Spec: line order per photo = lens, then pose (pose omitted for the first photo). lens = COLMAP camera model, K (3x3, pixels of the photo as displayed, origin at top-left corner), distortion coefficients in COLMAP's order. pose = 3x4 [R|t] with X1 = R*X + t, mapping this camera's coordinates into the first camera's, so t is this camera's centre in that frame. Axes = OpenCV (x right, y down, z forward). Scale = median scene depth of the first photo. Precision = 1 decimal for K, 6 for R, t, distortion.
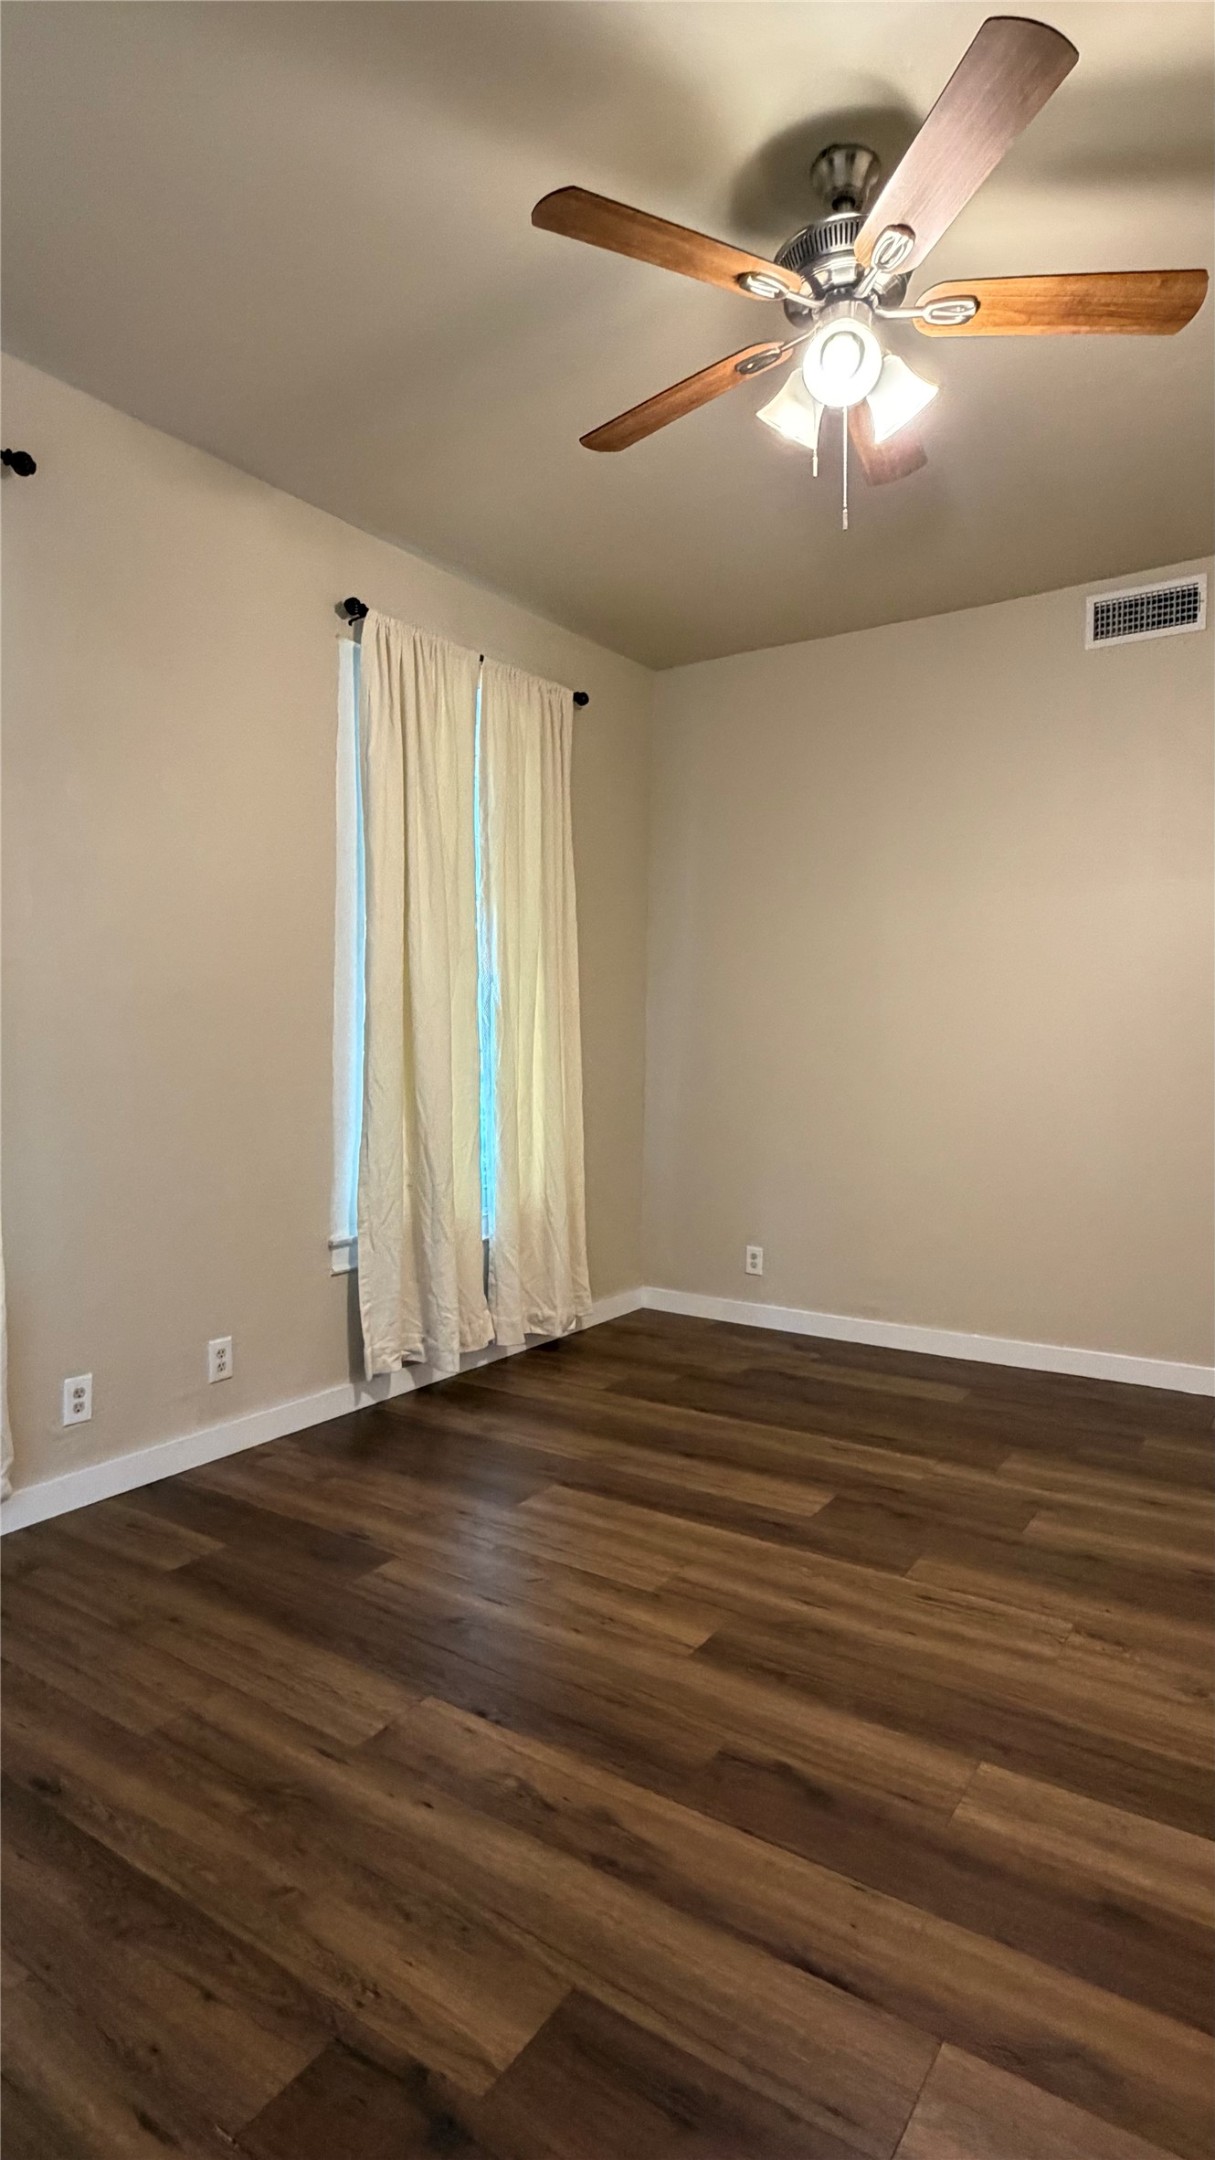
lens RADIAL K [[1141.3, 0, 597.4], [0, 1141.3, 1078.9], [0, 0, 1]] dist [-0.001548, 0.000386]
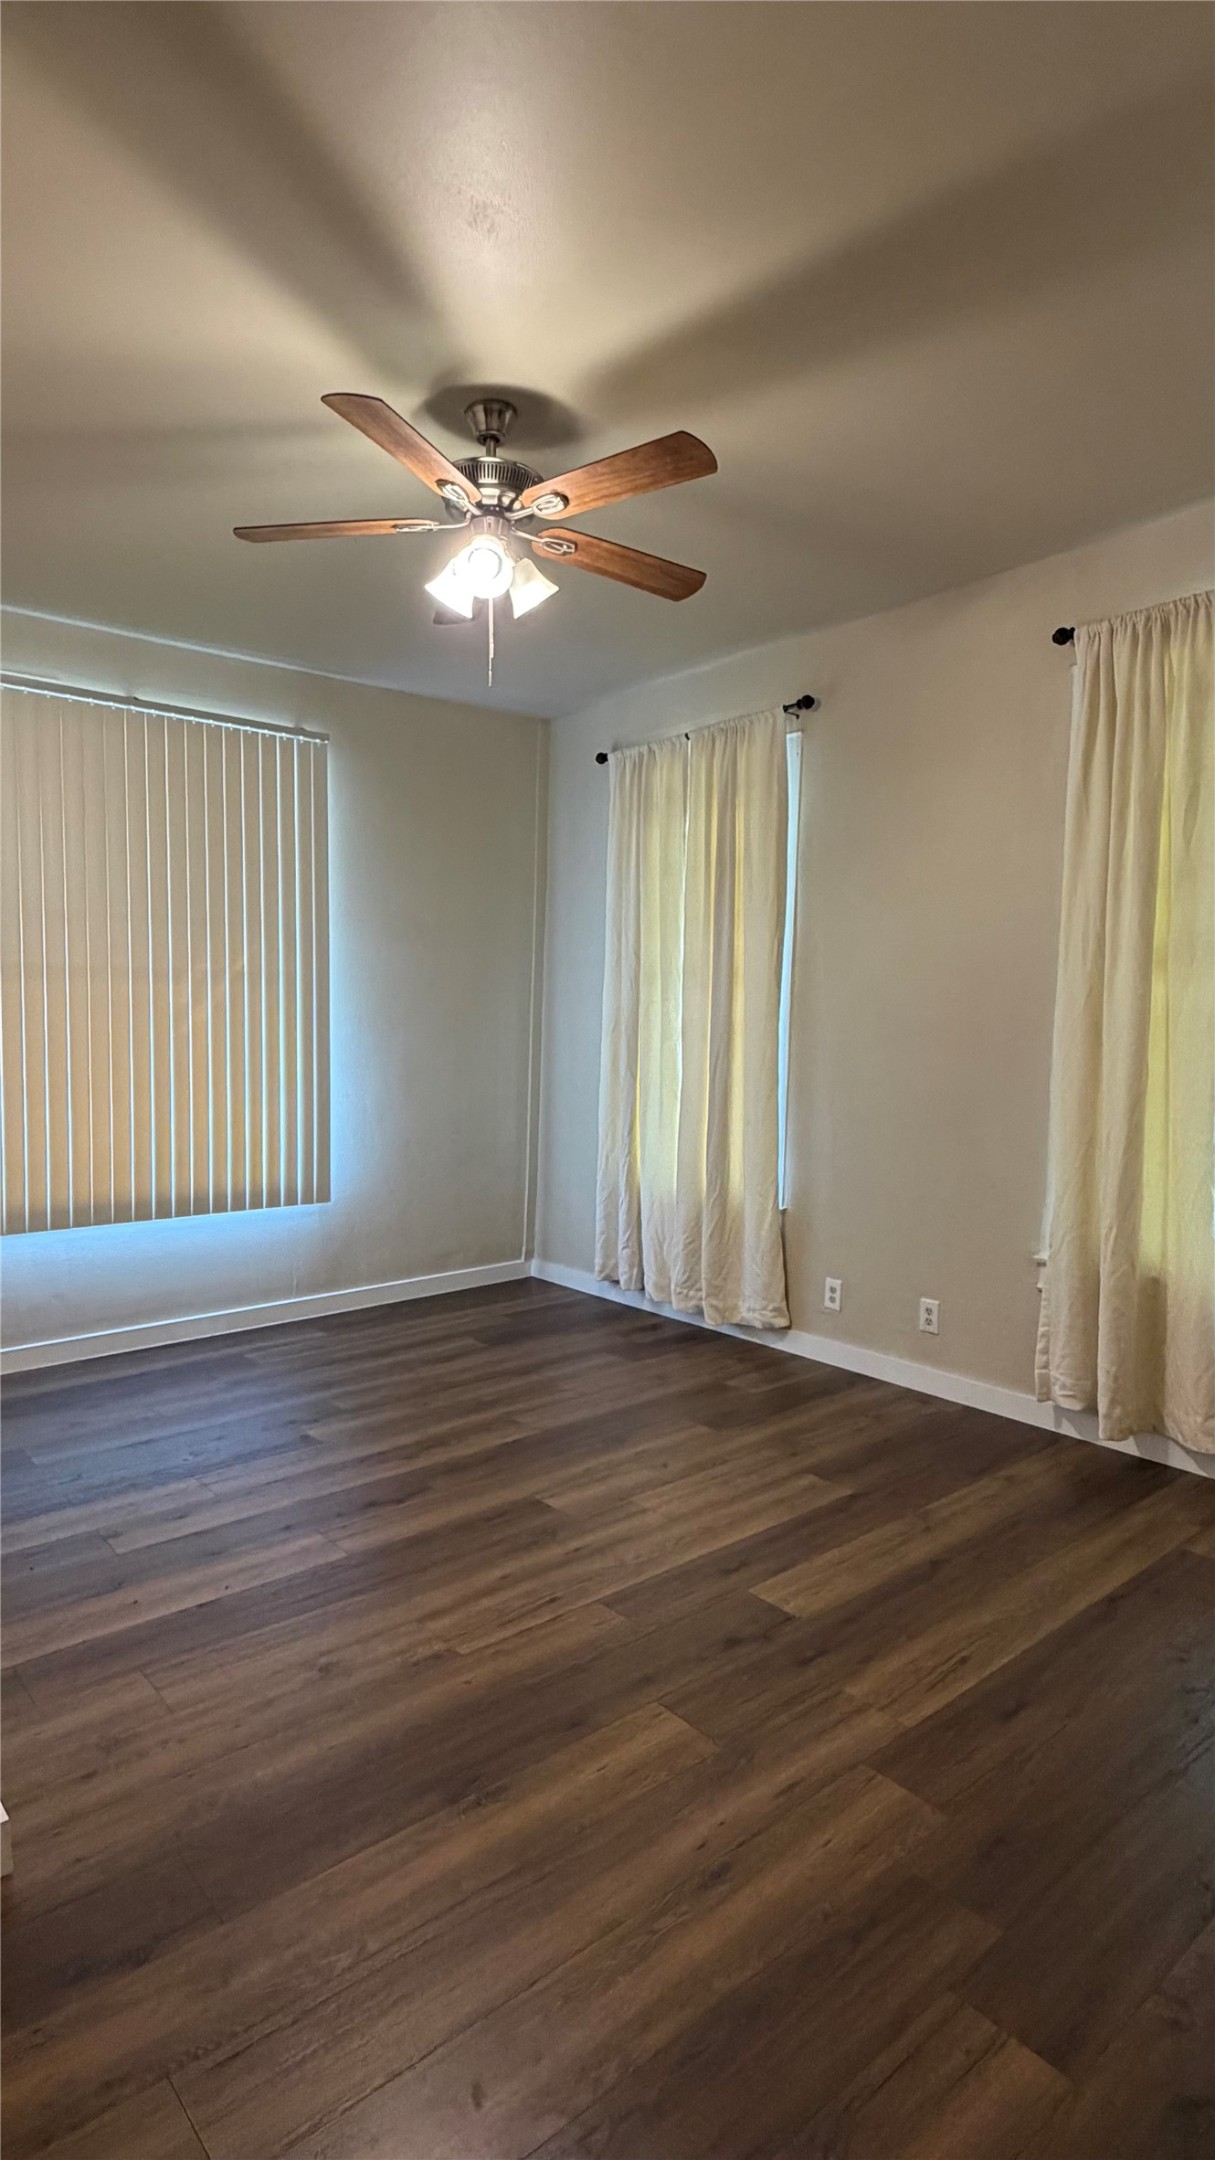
lens RADIAL K [[1141.3, 0, 597.4], [0, 1141.3, 1078.9], [0, 0, 1]] dist [-0.001548, 0.000386]
pose [[-0.278333, 0.044338, -0.959461, 1.068089], [-0.038319, 0.997626, 0.057218, -0.079351], [0.959720, 0.052691, -0.275973, 1.091771]]
